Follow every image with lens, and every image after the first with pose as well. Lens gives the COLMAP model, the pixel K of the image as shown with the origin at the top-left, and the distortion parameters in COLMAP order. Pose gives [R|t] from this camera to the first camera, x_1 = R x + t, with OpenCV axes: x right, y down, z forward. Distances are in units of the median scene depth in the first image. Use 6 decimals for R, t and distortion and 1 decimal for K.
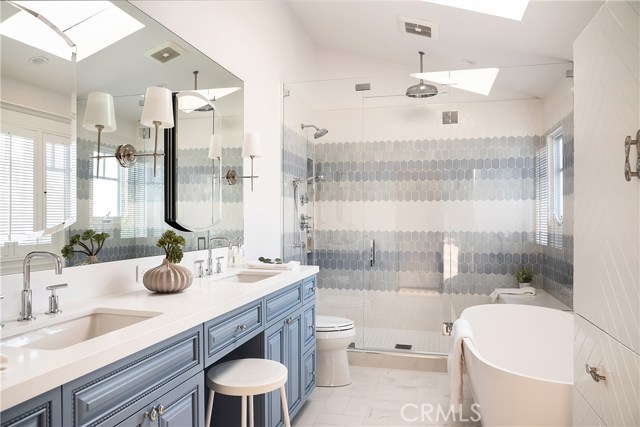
lens RADIAL K [[440.1, 0, 335.7], [0, 440.1, 215.0], [0, 0, 1]] dist [-0.022416, 0.002062]
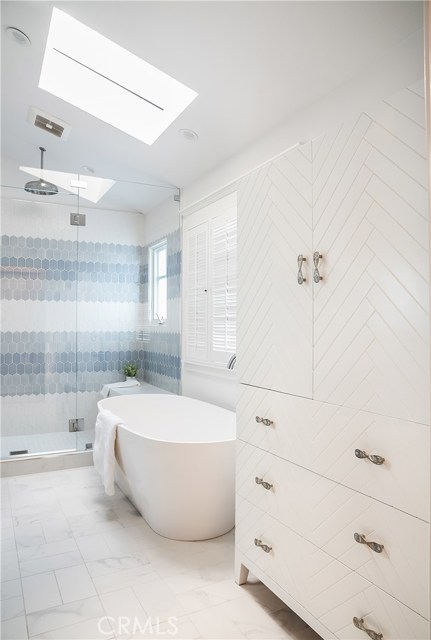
lens RADIAL K [[442.3, 0, 215.5], [0, 442.3, 320.0], [0, 0, 1]] dist [-0.040120, 0.002310]
pose [[0.758484, 0.006933, 0.651655, -0.144118], [-0.005942, 0.999975, -0.003724, 0.013789], [-0.651664, -0.001048, 0.758507, 0.006051]]
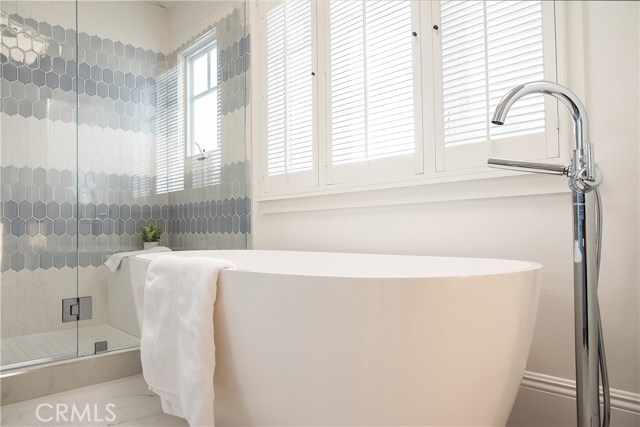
lens RADIAL K [[440.1, 0, 335.7], [0, 440.1, 215.0], [0, 0, 1]] dist [-0.022416, 0.002062]
pose [[0.515201, 0.011091, 0.856998, -0.046226], [0.018437, 0.999541, -0.024020, 0.139608], [-0.856871, 0.028175, 0.514760, 0.369406]]
